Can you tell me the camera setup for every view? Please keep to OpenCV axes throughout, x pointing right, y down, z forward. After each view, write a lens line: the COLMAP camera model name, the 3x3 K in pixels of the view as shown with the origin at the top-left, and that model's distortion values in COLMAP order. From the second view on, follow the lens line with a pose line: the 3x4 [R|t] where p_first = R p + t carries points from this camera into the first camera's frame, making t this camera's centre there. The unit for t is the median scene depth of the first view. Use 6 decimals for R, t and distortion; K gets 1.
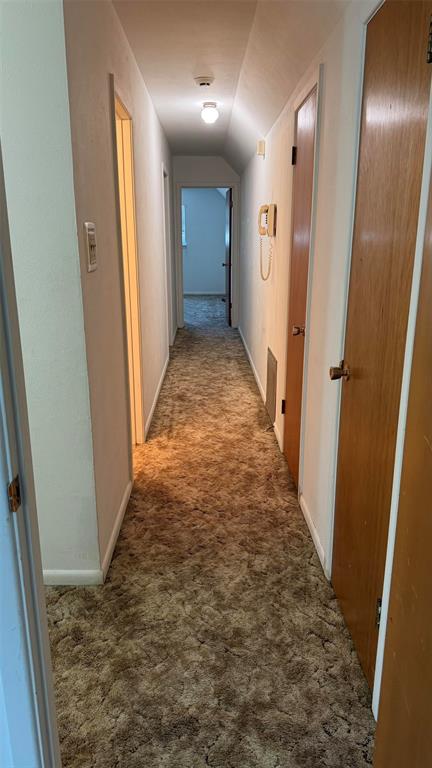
lens RADIAL K [[539.6, 0, 217.5], [0, 539.6, 384.2], [0, 0, 1]] dist [0.069328, -0.099317]
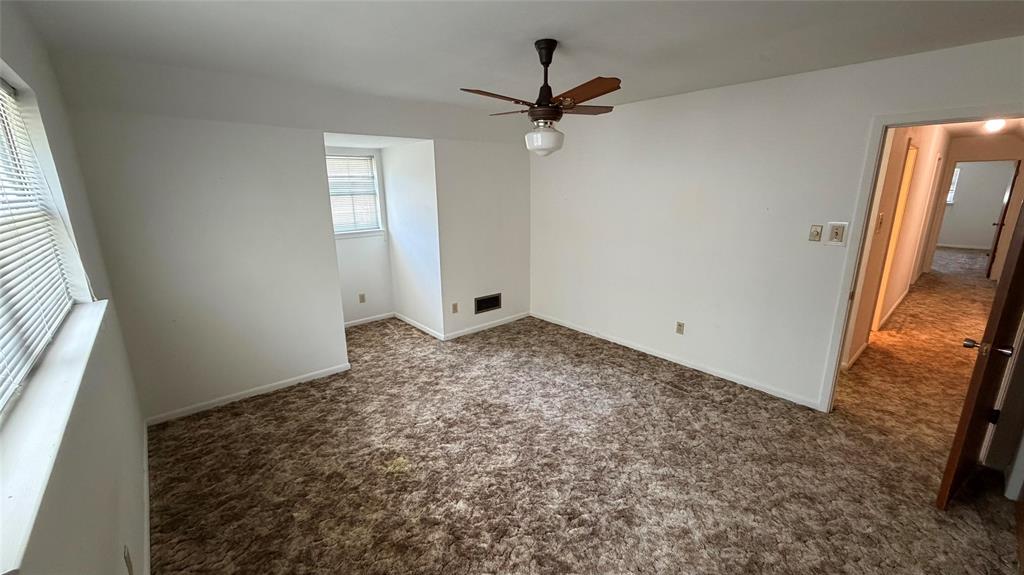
lens RADIAL K [[374.7, 0, 518.5], [0, 374.7, 281.0], [0, 0, 1]] dist [0.001363, -0.000045]
pose [[0.616157, 0.174927, -0.767953, 0.051558], [-0.192645, 0.978881, 0.068407, 0.089300], [0.763701, 0.105793, 0.636843, -0.663280]]
